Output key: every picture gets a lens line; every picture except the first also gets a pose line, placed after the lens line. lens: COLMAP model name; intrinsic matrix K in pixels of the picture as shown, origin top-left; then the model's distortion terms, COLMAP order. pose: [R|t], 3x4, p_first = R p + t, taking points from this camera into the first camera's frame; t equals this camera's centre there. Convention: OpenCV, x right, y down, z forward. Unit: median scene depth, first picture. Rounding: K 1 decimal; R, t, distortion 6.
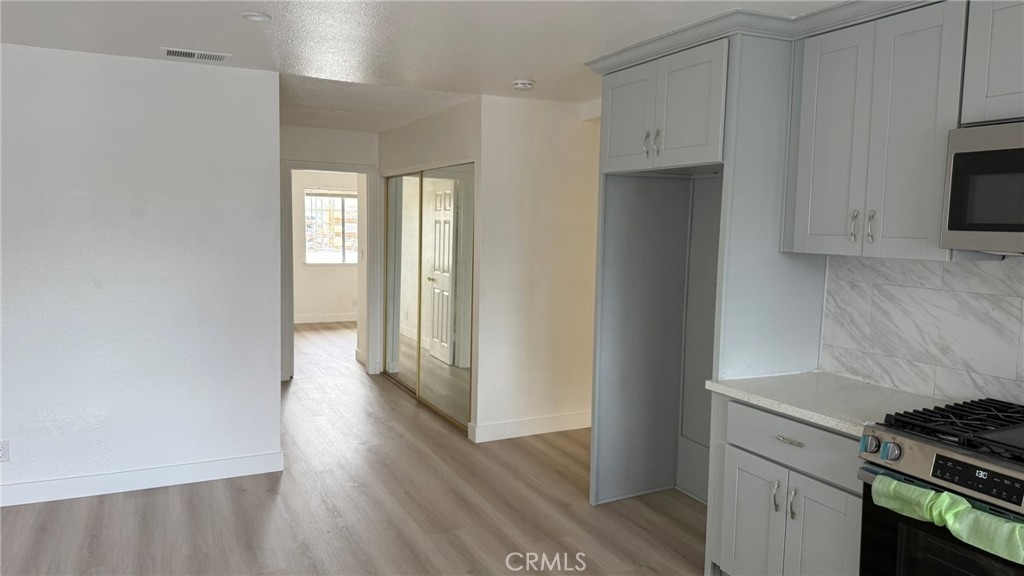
lens RADIAL K [[734.0, 0, 512.0], [0, 734.0, 288.0], [0, 0, 1]] dist [0.003275, -0.007896]
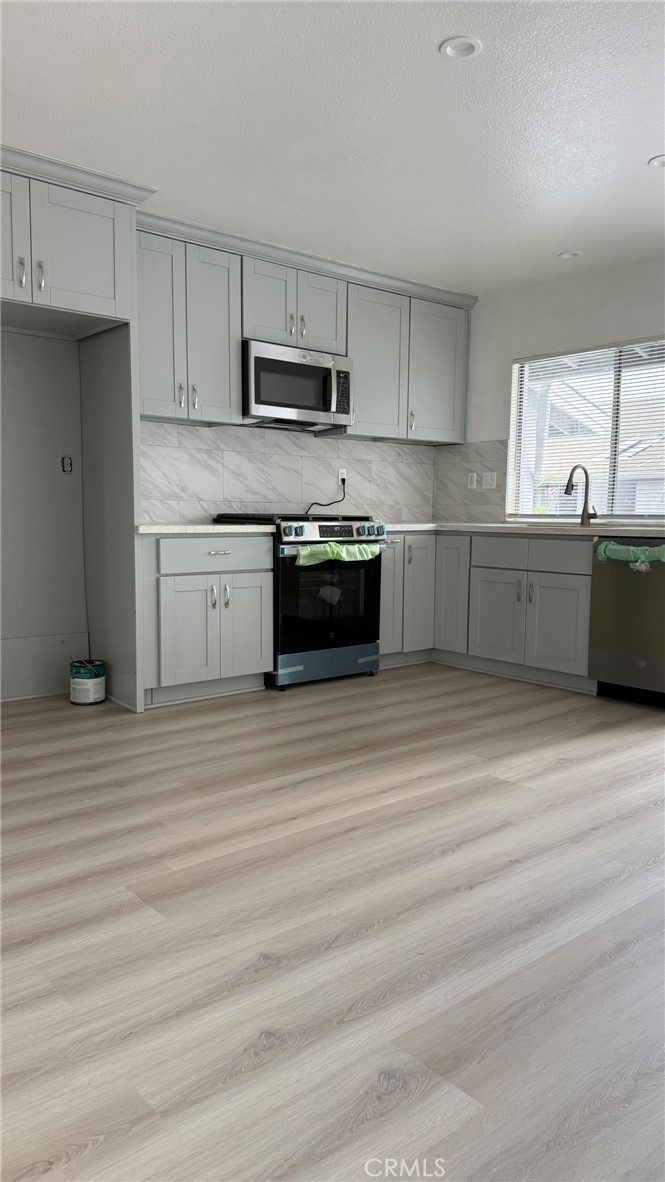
lens RADIAL K [[806.5, 0, 332.5], [0, 806.5, 591.0], [0, 0, 1]] dist [0.178337, -0.353035]
pose [[-0.241988, -0.114880, 0.963454, -1.101079], [0.075181, 0.987761, 0.136662, 0.088133], [-0.967362, 0.105504, -0.230390, 1.127358]]
